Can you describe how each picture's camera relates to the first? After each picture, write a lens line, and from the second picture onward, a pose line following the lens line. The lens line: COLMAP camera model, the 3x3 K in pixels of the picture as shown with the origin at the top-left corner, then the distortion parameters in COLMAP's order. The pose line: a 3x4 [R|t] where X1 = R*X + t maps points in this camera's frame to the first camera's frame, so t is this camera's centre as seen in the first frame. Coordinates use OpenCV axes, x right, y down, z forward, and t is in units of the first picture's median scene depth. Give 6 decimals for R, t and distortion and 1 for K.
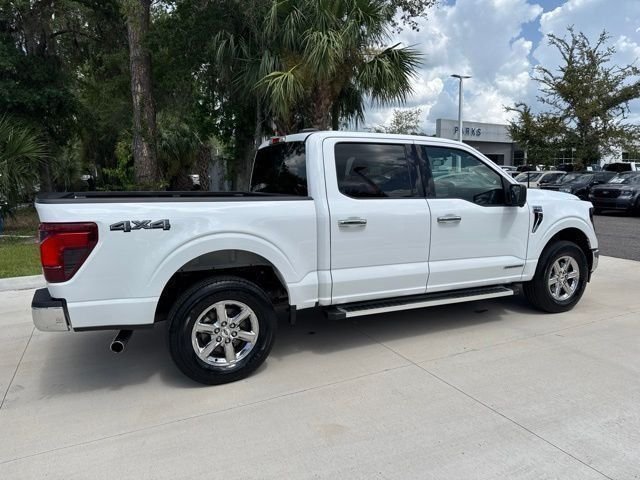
lens RADIAL K [[457.0, 0, 320.0], [0, 457.0, 240.0], [0, 0, 1]] dist [0.067658, -0.097695]
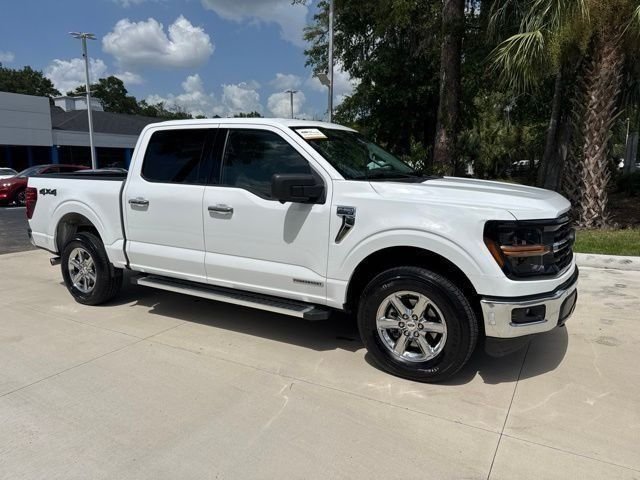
lens RADIAL K [[460.0, 0, 315.6], [0, 460.0, 238.3], [0, 0, 1]] dist [0.051124, -0.062165]
pose [[0.552013, 0.136993, -0.822505, 1.151648], [-0.114558, 0.989518, 0.087927, -0.091539], [0.825929, 0.045688, 0.561920, 0.643822]]
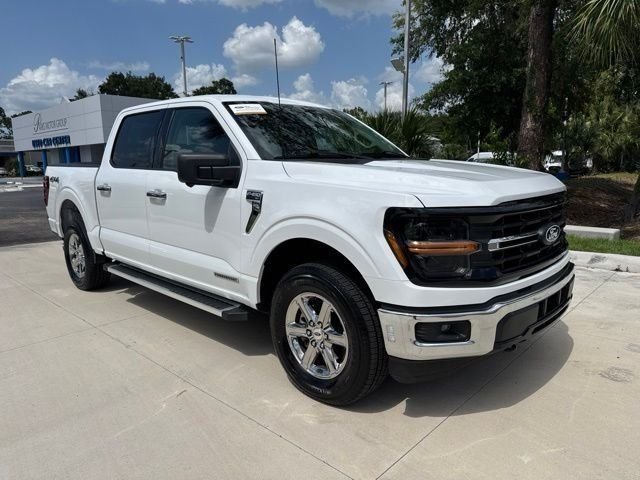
lens RADIAL K [[460.0, 0, 315.6], [0, 460.0, 238.3], [0, 0, 1]] dist [0.051124, -0.062165]
pose [[0.348513, 0.157142, -0.924037, 1.190503], [-0.116847, 0.985440, 0.123514, -0.106835], [0.929992, 0.064924, 0.361800, 0.968708]]
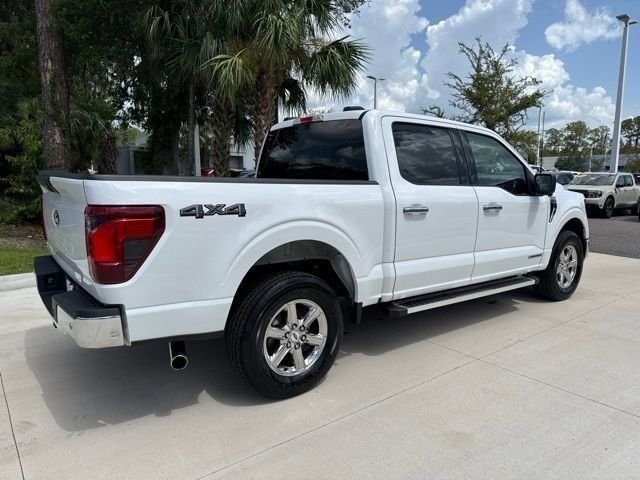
lens RADIAL K [[457.0, 0, 320.0], [0, 457.0, 240.0], [0, 0, 1]] dist [0.067658, -0.097695]
pose [[0.976238, -0.011492, 0.216395, -0.285252], [0.010838, 0.999932, 0.004211, 0.014467], [-0.216429, -0.001766, 0.976297, 0.127808]]
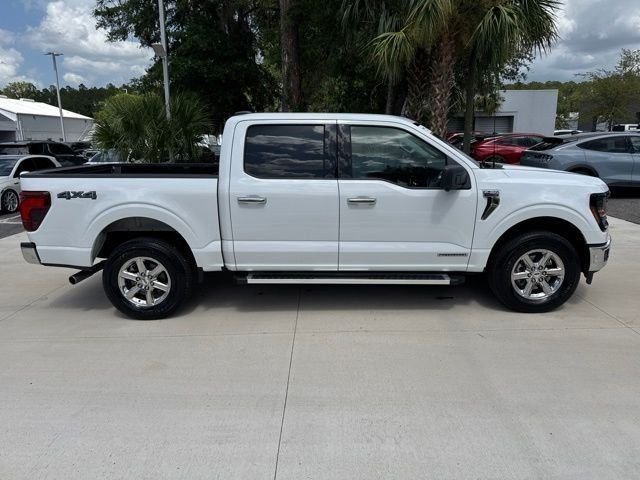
lens RADIAL K [[457.0, 0, 320.0], [0, 457.0, 240.0], [0, 0, 1]] dist [0.067658, -0.097695]
pose [[0.897018, 0.094227, -0.431833, 0.637881], [-0.053799, 0.993024, 0.104926, -0.060388], [0.438707, -0.070889, 0.895830, 0.062426]]
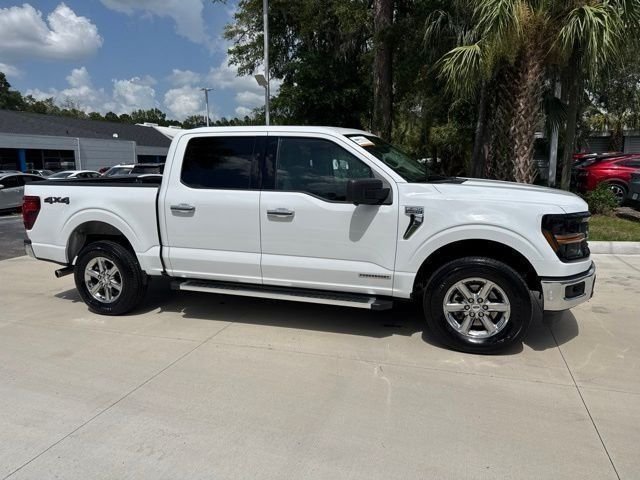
lens RADIAL K [[460.0, 0, 315.6], [0, 460.0, 238.3], [0, 0, 1]] dist [0.051124, -0.062165]
pose [[0.710610, 0.111432, -0.694706, 1.016019], [-0.086946, 0.993718, 0.070458, -0.067531], [0.698193, 0.010334, 0.715835, 0.358691]]
